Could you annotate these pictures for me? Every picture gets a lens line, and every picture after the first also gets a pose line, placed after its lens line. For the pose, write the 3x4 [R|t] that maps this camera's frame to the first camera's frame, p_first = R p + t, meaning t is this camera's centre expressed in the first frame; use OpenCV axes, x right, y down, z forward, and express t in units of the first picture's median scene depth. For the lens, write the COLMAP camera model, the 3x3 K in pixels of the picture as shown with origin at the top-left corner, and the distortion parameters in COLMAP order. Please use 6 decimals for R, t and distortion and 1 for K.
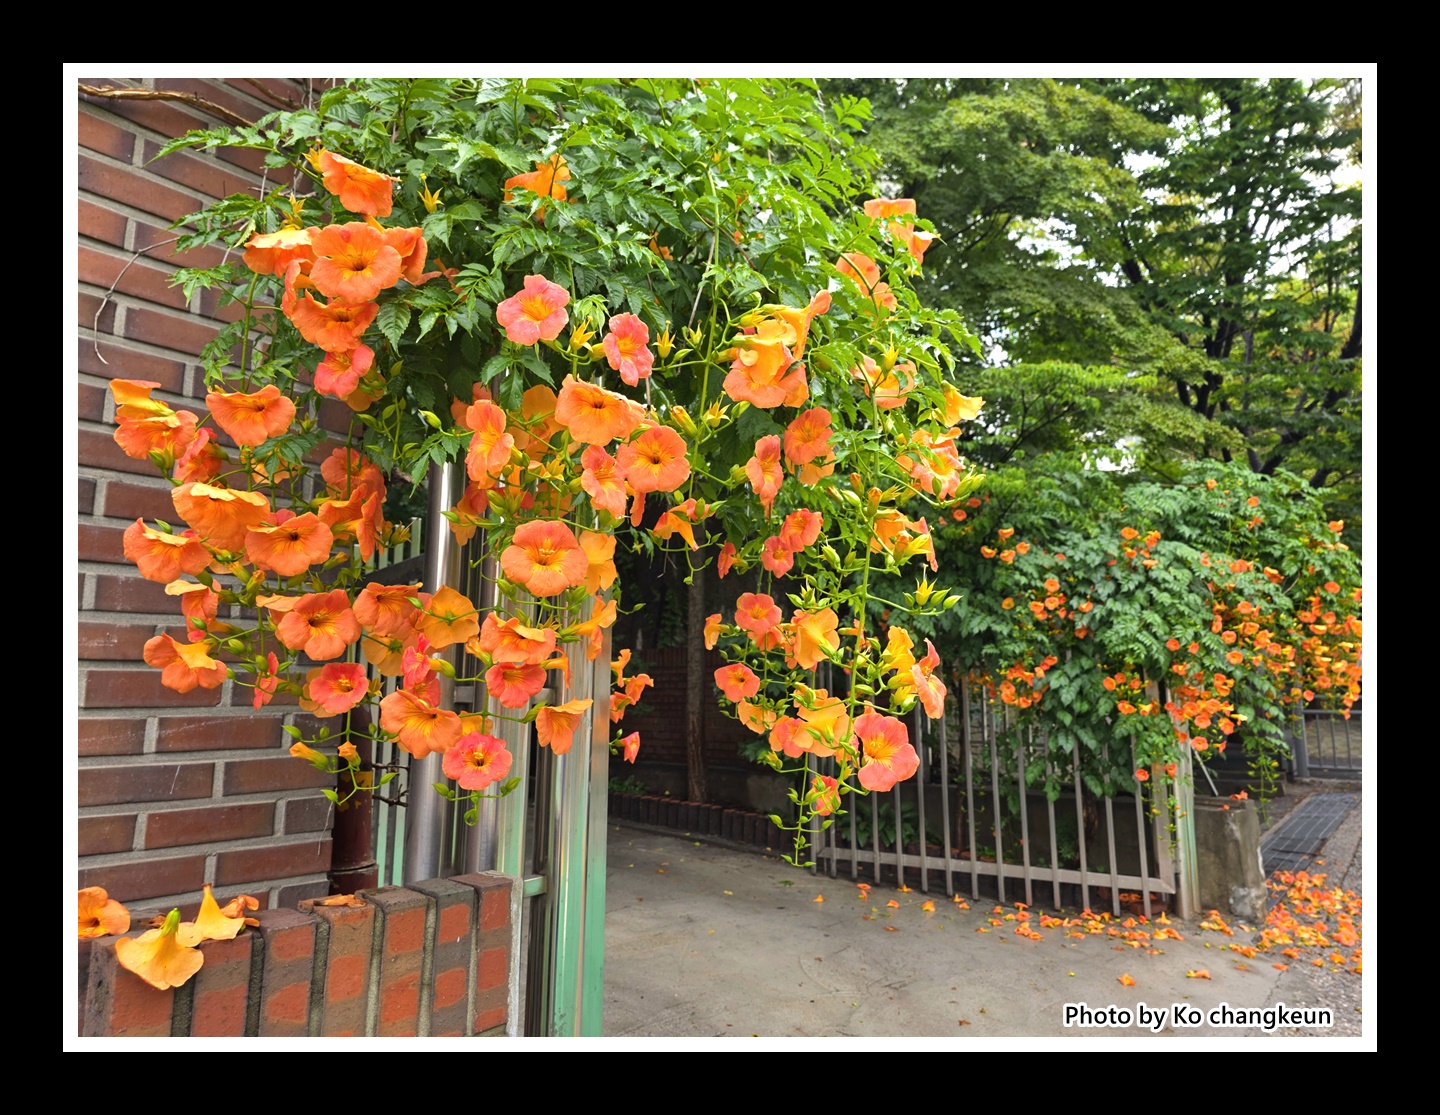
lens RADIAL K [[939.6, 0, 724.1], [0, 939.6, 544.4], [0, 0, 1]] dist [0.062684, -0.002829]
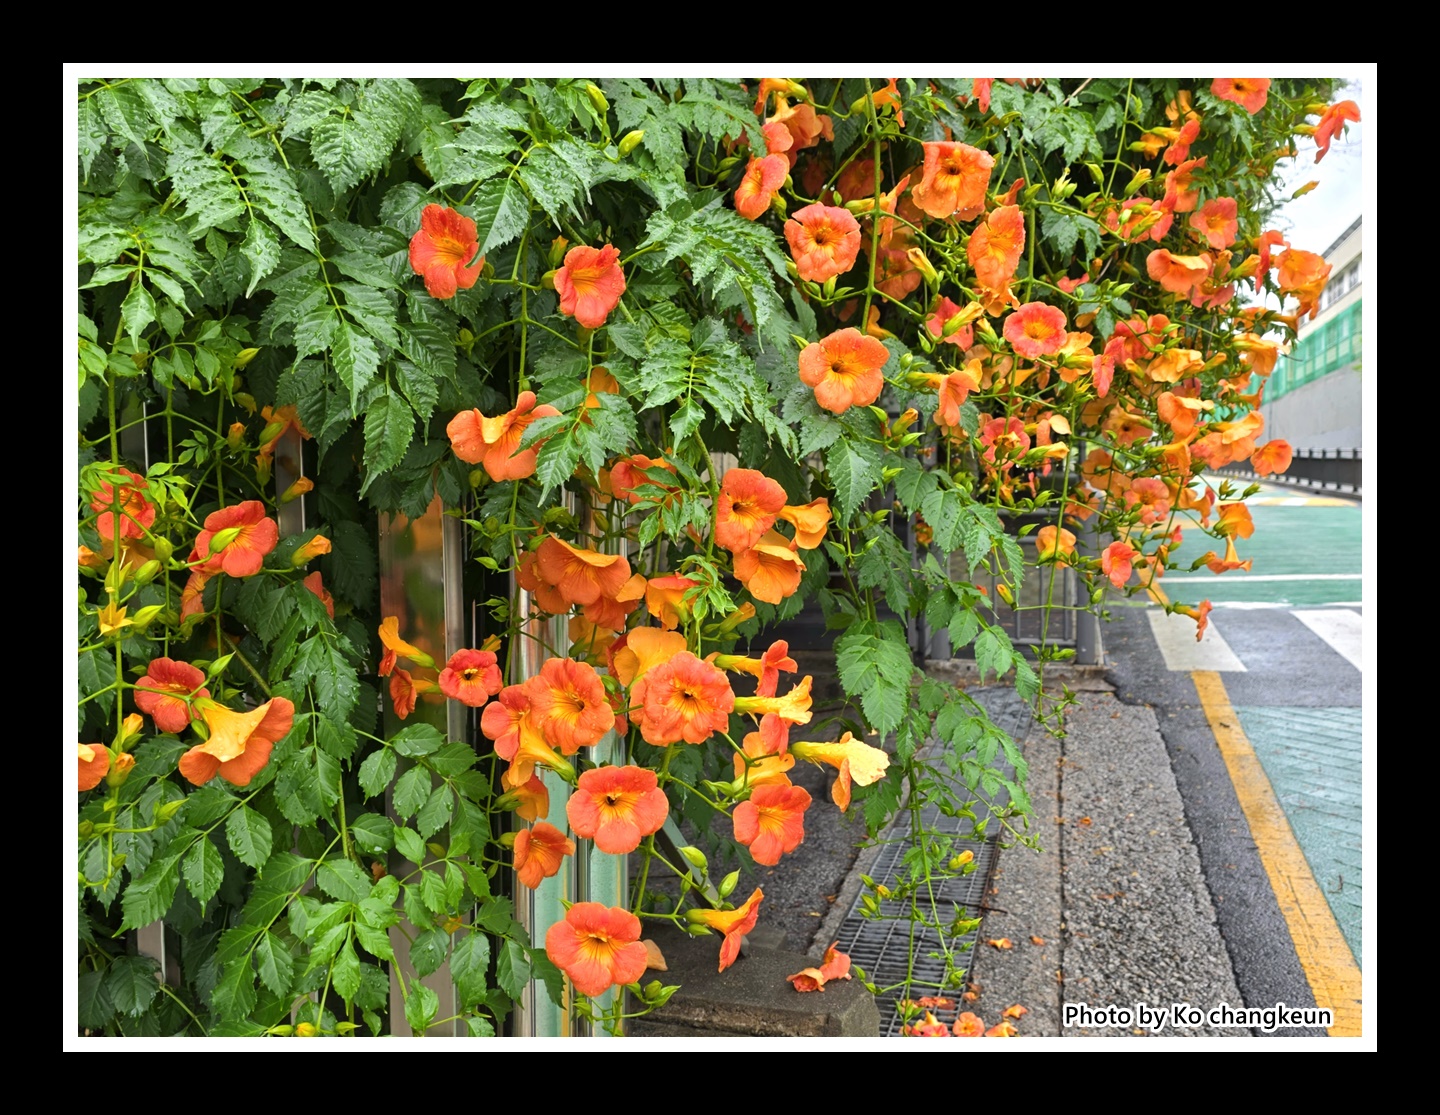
lens RADIAL K [[1377.9, 0, 734.5], [0, 1377.9, 540.3], [0, 0, 1]] dist [0.207625, -0.287292]
pose [[0.920761, -0.020596, 0.389584, 0.420023], [-0.045979, 0.985917, 0.160792, 0.108784], [-0.387409, -0.165964, 0.906846, 0.781206]]
